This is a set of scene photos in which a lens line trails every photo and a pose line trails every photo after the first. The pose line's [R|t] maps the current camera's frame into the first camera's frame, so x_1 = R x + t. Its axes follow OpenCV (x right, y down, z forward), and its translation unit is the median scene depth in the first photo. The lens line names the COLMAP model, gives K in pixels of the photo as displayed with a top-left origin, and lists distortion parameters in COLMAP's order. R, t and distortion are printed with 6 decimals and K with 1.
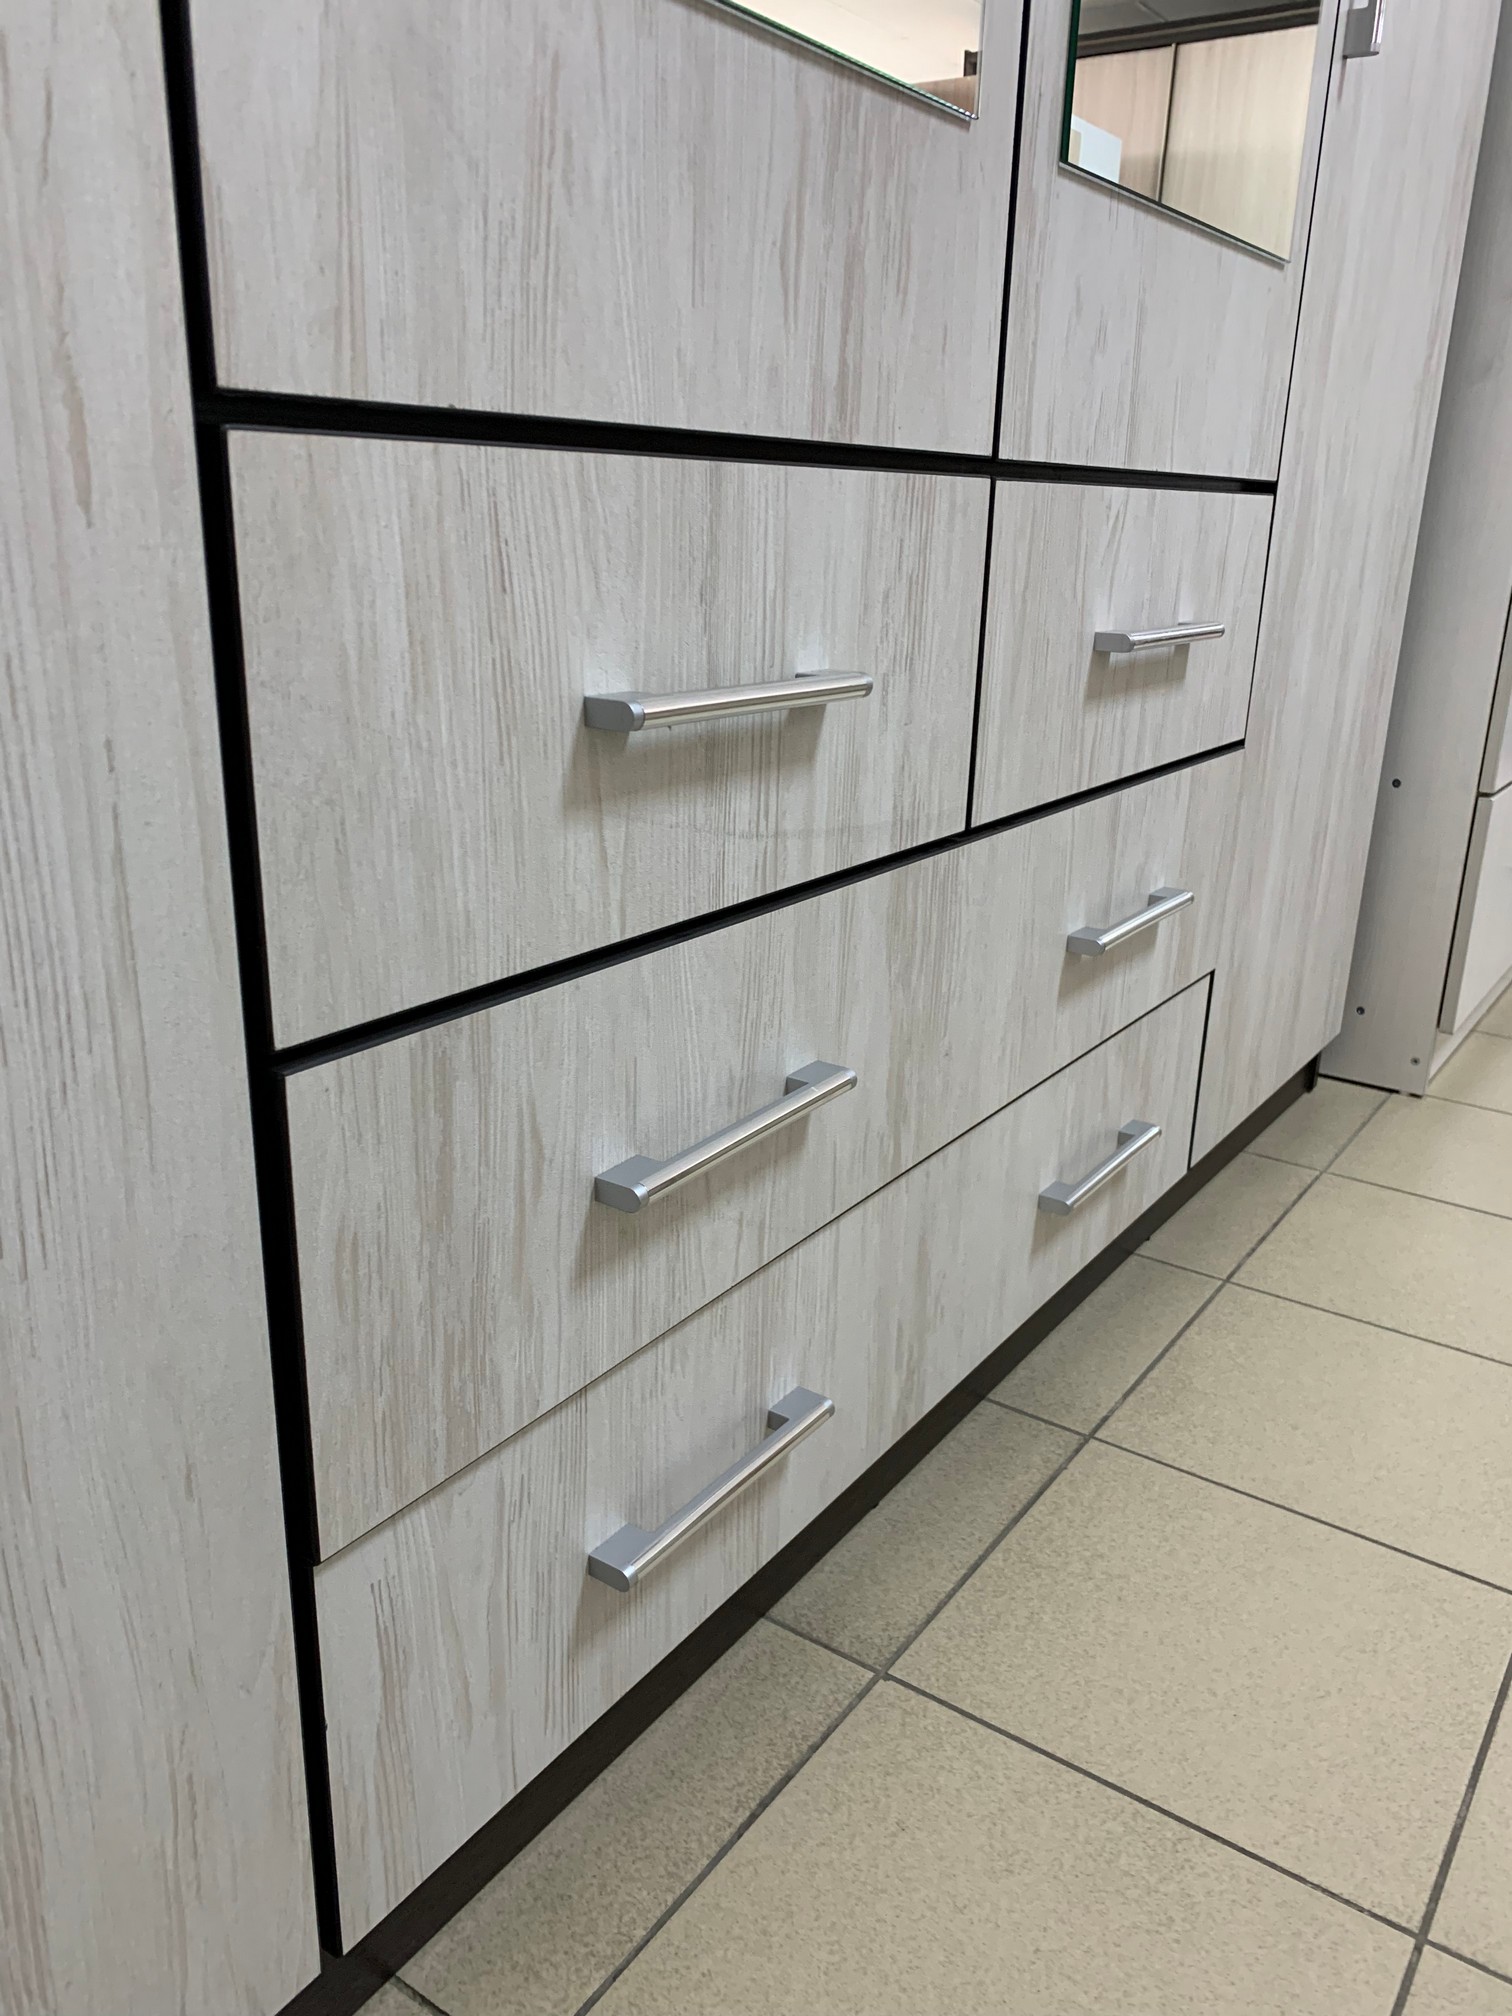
lens RADIAL K [[1548.4, 0, 751.4], [0, 1548.4, 997.3], [0, 0, 1]] dist [0.032118, -0.024447]
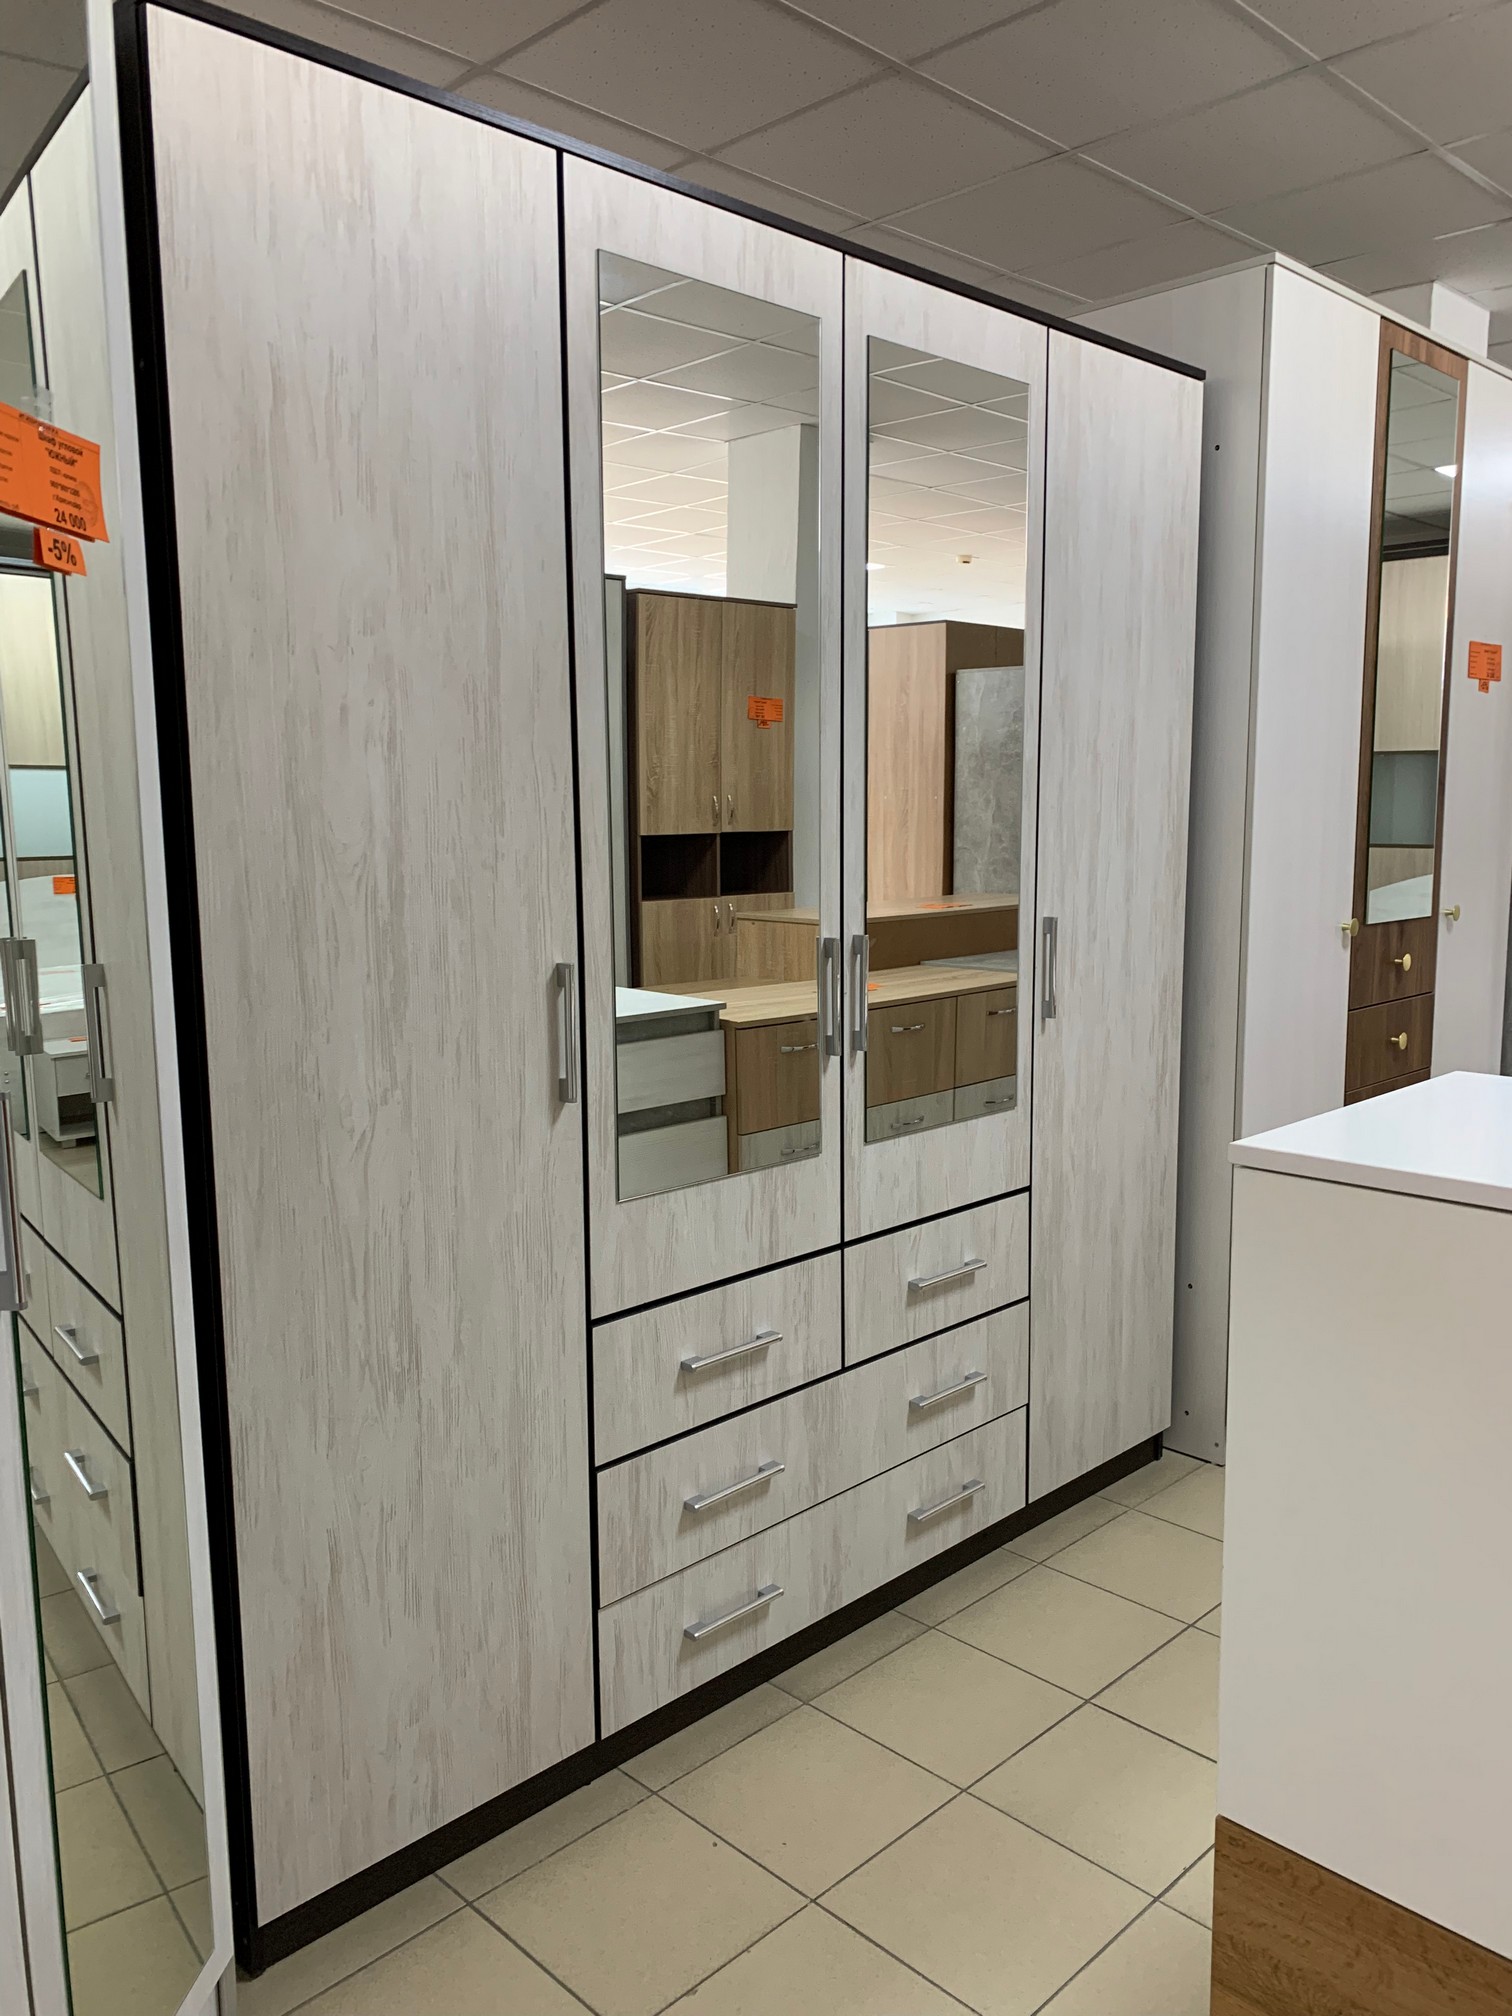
lens RADIAL K [[1548.4, 0, 747.8], [0, 1548.4, 1013.6], [0, 0, 1]] dist [0.032118, -0.024447]
pose [[0.984313, -0.006184, -0.176324, 0.660071], [-0.024075, 0.985330, -0.168952, -0.372636], [0.174782, 0.170547, 0.969724, -2.505112]]
